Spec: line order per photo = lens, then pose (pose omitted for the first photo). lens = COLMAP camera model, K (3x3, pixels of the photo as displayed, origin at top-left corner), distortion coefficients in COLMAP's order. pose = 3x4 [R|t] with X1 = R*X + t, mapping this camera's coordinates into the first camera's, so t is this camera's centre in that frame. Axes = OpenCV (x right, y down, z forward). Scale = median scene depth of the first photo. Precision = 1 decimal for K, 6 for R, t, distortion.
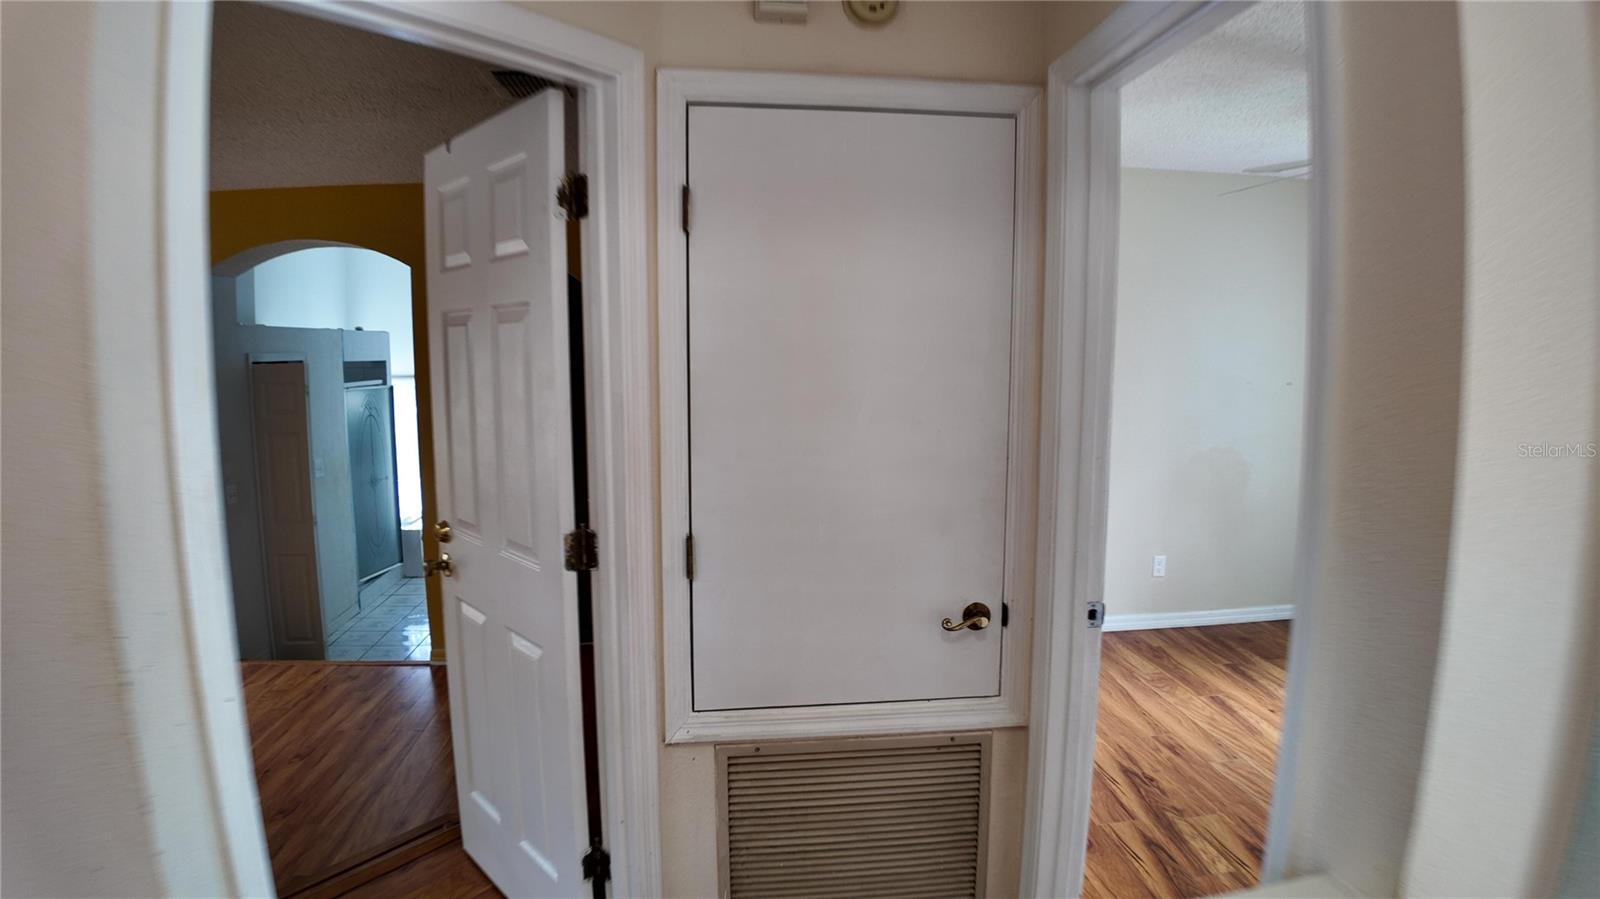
lens RADIAL K [[847.8, 0, 800.3], [0, 847.8, 445.4], [0, 0, 1]] dist [-0.101420, -0.010749]
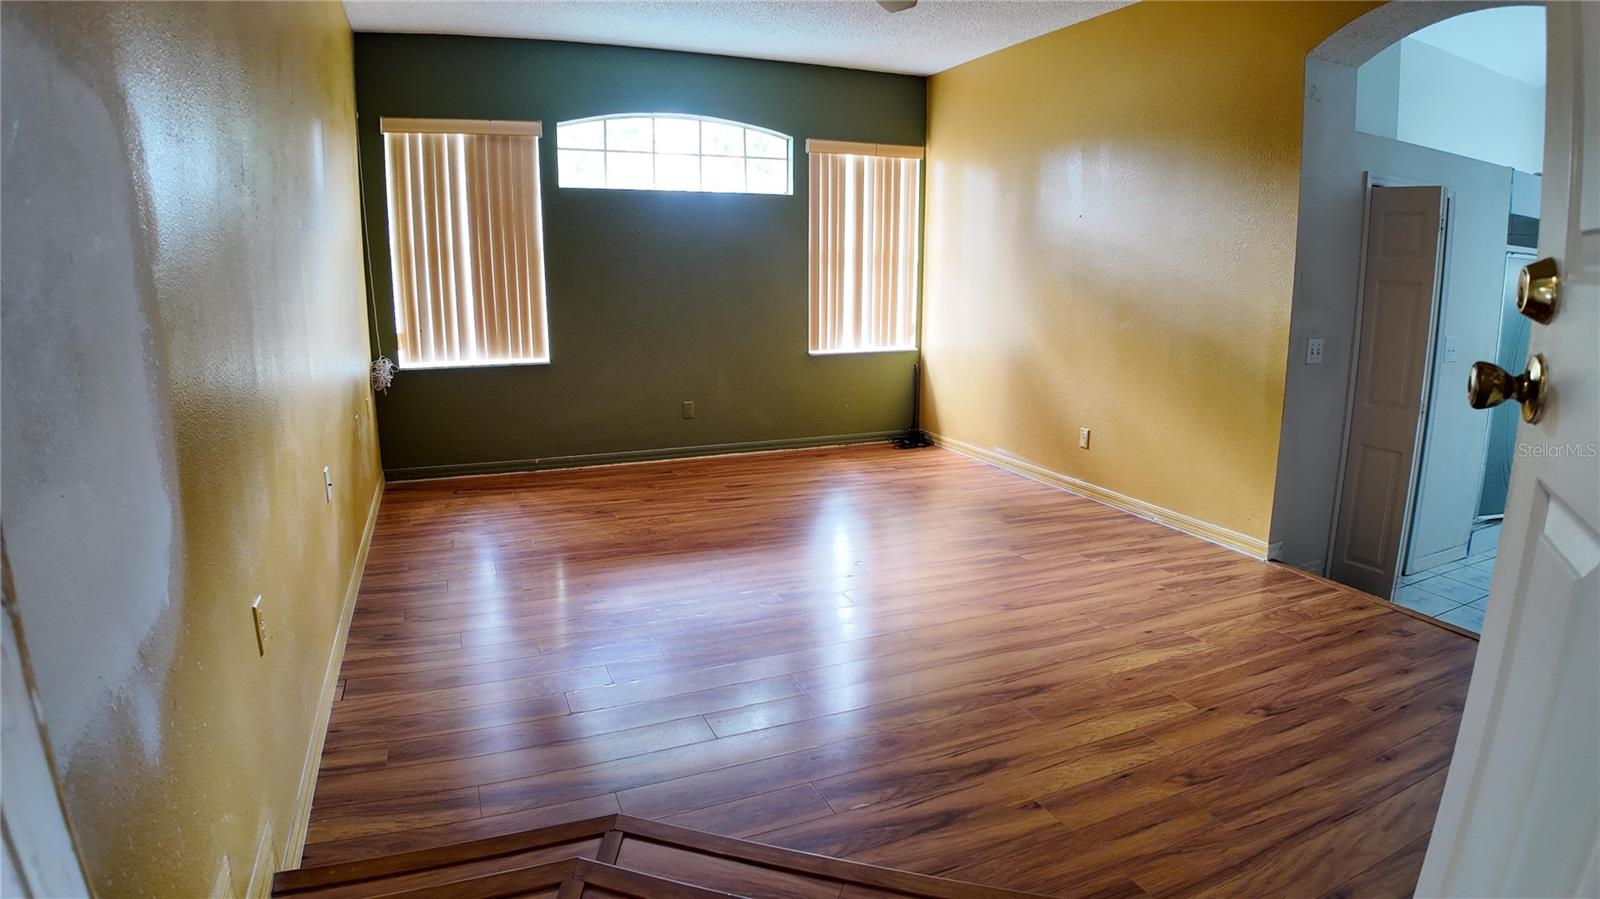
lens RADIAL K [[847.8, 0, 801.9], [0, 847.8, 452.4], [0, 0, 1]] dist [-0.101420, -0.010749]
pose [[0.288930, 0.197006, -0.936861, -0.112617], [-0.102414, 0.979343, 0.174354, 0.077566], [0.951856, 0.045572, 0.303138, 0.331038]]
